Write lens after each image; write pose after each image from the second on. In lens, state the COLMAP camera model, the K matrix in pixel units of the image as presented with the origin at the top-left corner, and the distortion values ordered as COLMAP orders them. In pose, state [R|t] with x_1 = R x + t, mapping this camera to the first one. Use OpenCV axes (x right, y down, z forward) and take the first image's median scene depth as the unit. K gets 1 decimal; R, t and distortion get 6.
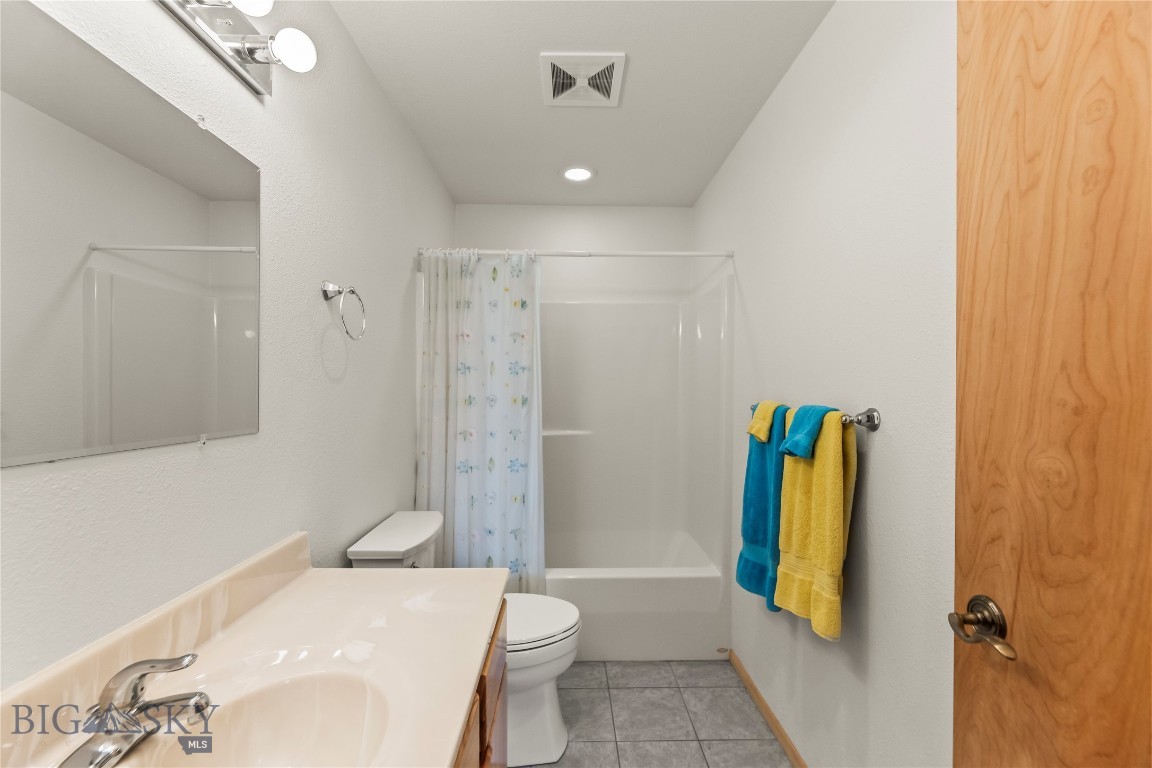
lens RADIAL K [[472.3, 0, 576.2], [0, 472.3, 391.0], [0, 0, 1]] dist [-0.001212, 0.000106]
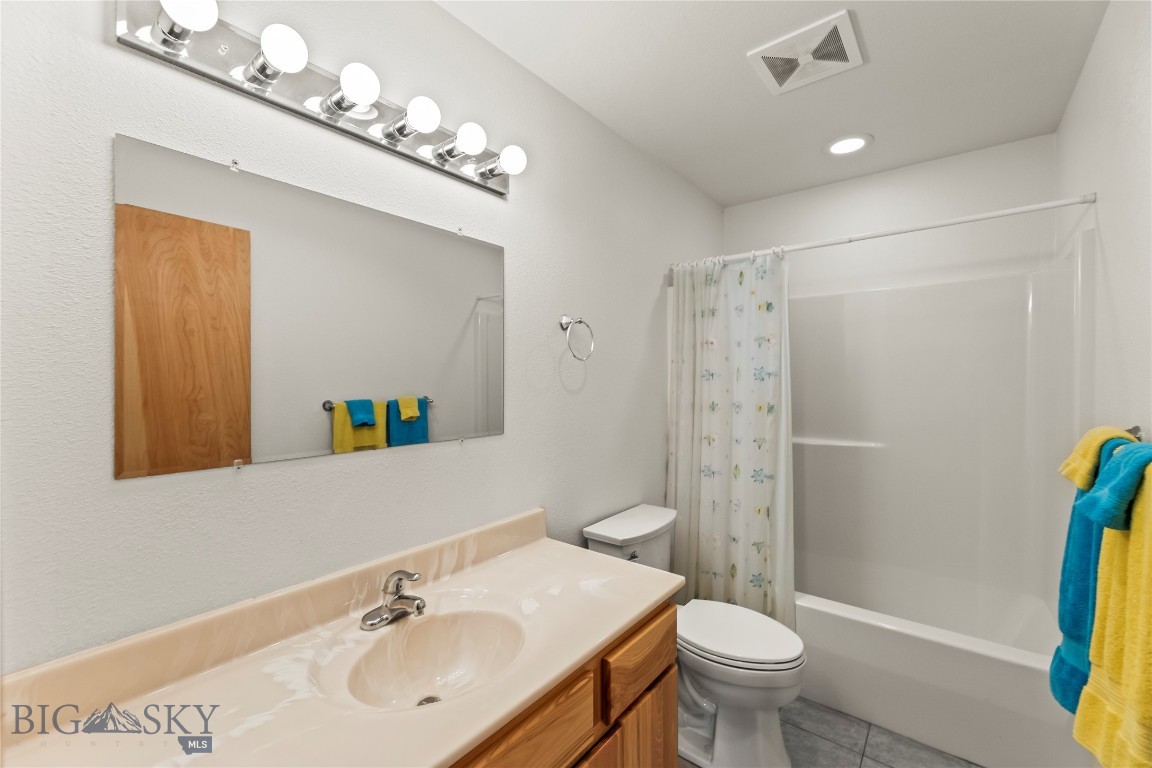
lens RADIAL K [[472.3, 0, 576.8], [0, 472.3, 381.4], [0, 0, 1]] dist [-0.001212, 0.000106]
pose [[0.769261, -0.002100, -0.638931, 0.201279], [0.001714, 0.999998, -0.001222, -0.033556], [0.638933, -0.000155, 0.769263, 0.025618]]
